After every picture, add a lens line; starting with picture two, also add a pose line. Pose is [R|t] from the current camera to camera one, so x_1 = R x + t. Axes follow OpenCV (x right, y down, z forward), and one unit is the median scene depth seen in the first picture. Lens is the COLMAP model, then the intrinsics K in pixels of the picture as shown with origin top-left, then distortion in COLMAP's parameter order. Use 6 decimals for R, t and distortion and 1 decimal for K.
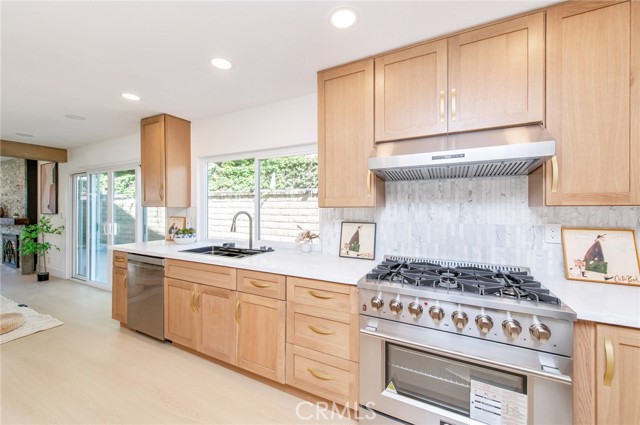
lens RADIAL K [[250.6, 0, 319.9], [0, 250.6, 206.6], [0, 0, 1]] dist [0.012117, -0.003038]
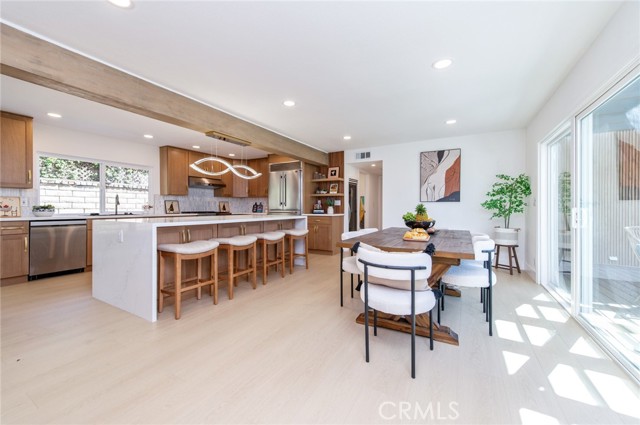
lens RADIAL K [[250.6, 0, 320.8], [0, 250.6, 206.0], [0, 0, 1]] dist [0.012117, -0.003038]
pose [[0.056473, 0.001973, 0.998402, -1.669853], [-0.005393, 0.999984, -0.001671, 0.078467], [-0.998390, -0.005290, 0.056483, -0.522432]]
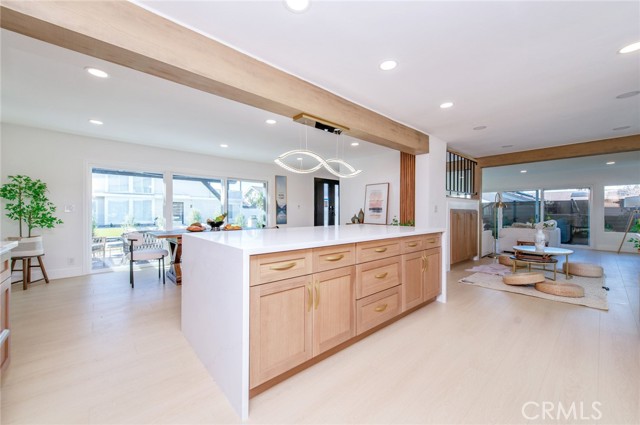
lens RADIAL K [[250.6, 0, 321.3], [0, 250.6, 211.5], [0, 0, 1]] dist [0.012117, -0.003038]
pose [[-0.357359, -0.003326, -0.933961, 0.317335], [0.001935, 0.999989, -0.004302, 0.074337], [0.933965, -0.003345, -0.357349, 0.267850]]
